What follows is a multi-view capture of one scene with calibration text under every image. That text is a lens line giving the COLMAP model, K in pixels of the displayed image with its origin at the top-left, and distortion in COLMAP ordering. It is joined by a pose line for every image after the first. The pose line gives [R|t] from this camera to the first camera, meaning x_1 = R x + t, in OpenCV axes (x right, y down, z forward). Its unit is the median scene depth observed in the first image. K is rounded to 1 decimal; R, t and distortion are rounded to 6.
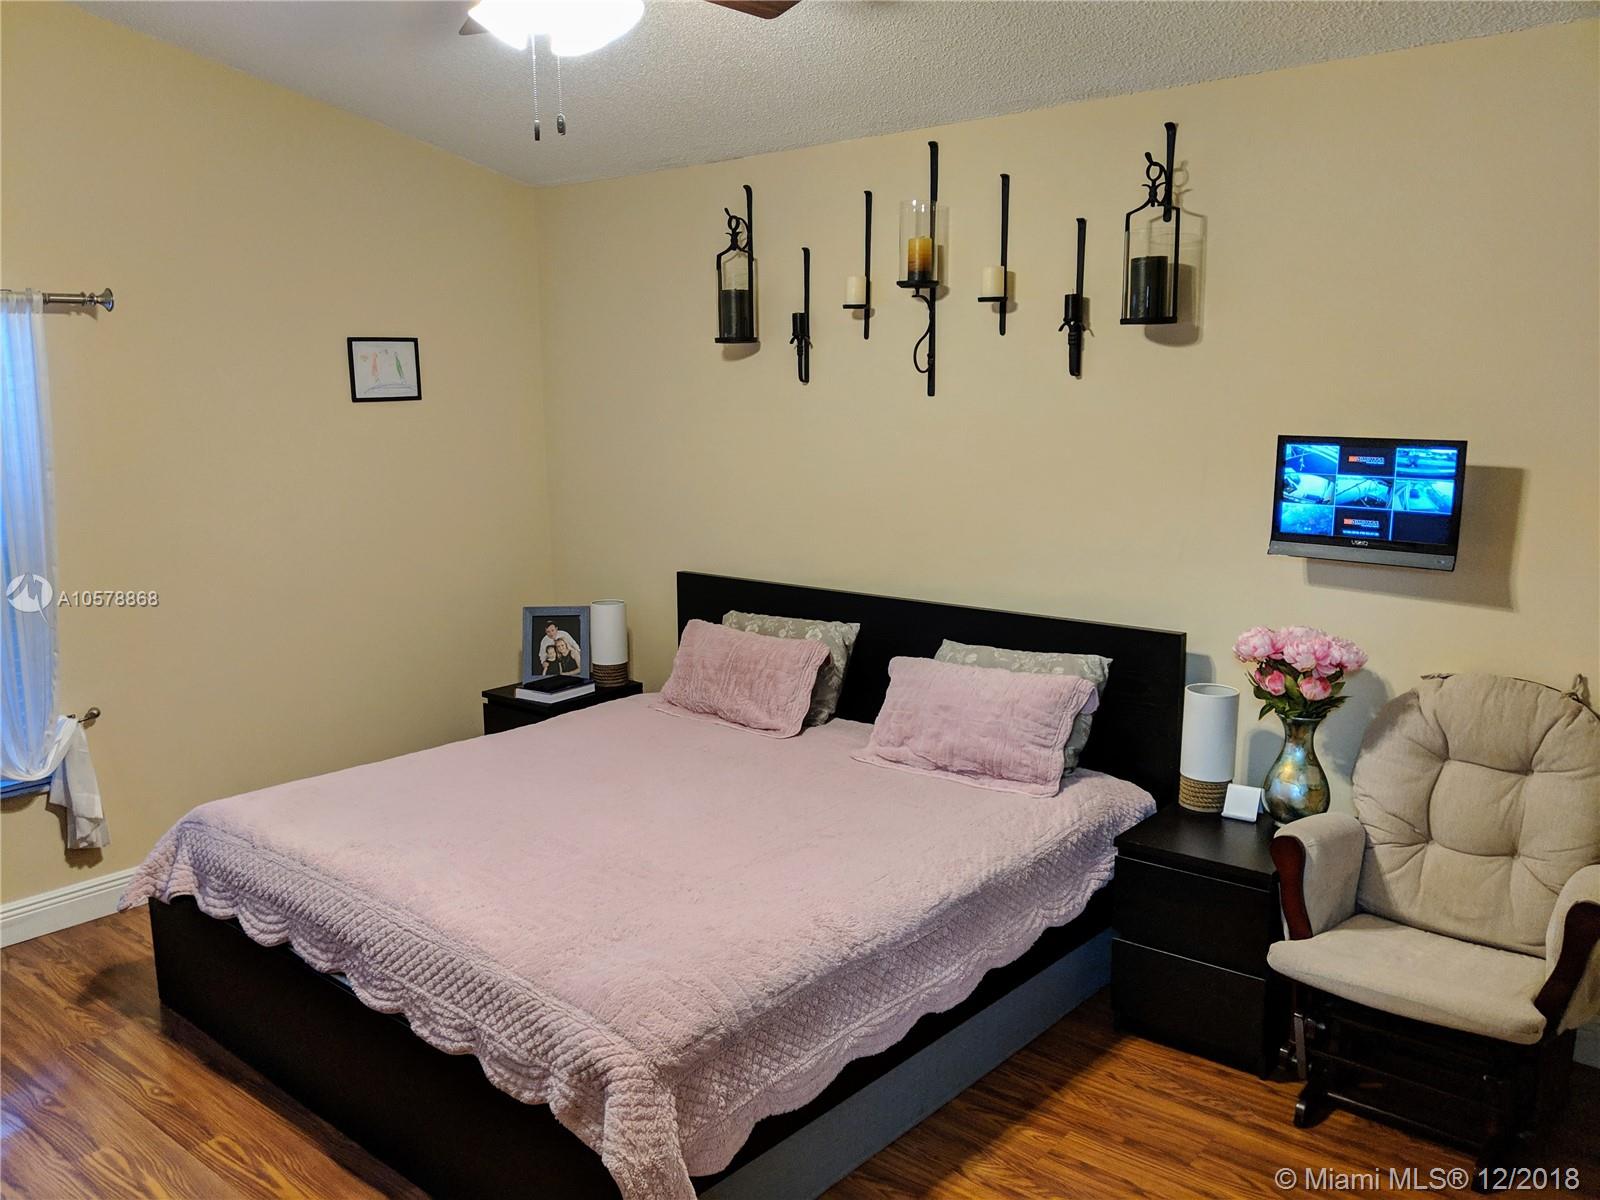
lens RADIAL K [[1287.0, 0, 799.0], [0, 1287.0, 599.7], [0, 0, 1]] dist [0.044277, -0.057959]
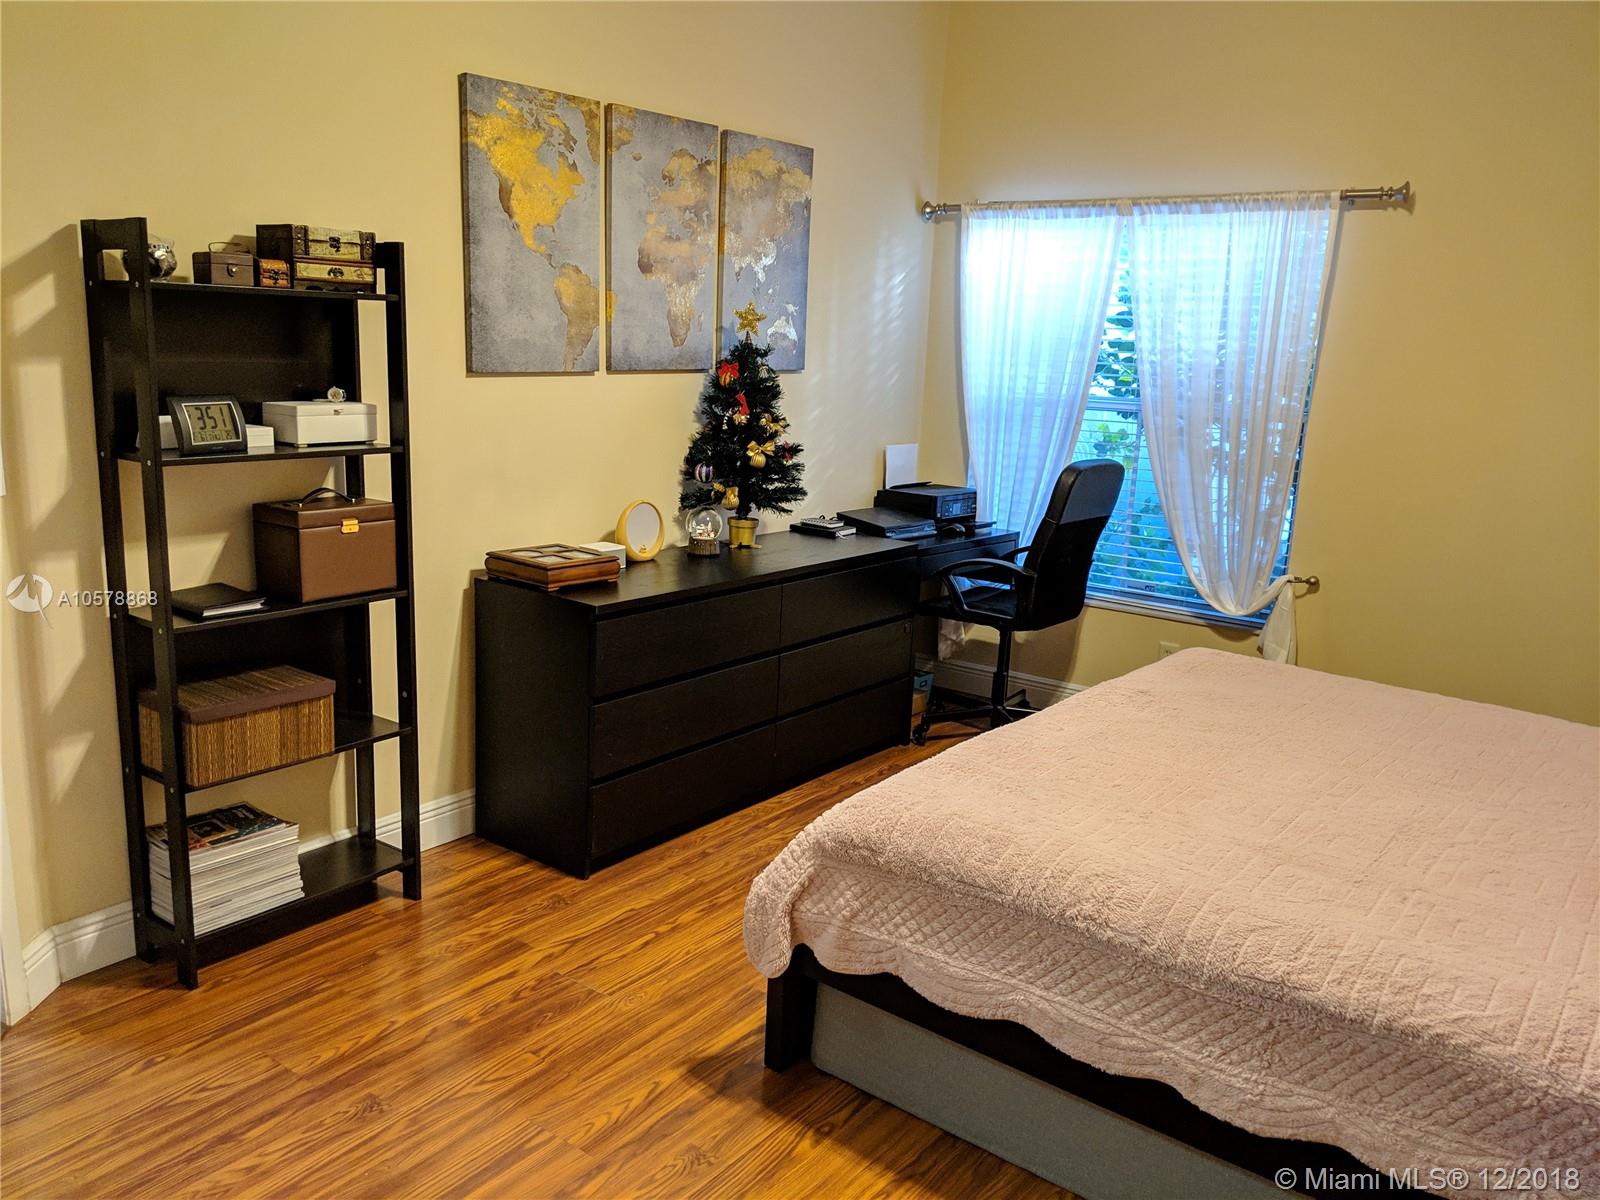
lens RADIAL K [[1287.0, 0, 799.3], [0, 1287.0, 602.9], [0, 0, 1]] dist [0.044277, -0.057959]
pose [[0.055322, 0.223056, -0.973234, 0.695956], [-0.207747, 0.955967, 0.207290, -0.041489], [0.976617, 0.190719, 0.099225, 0.642163]]
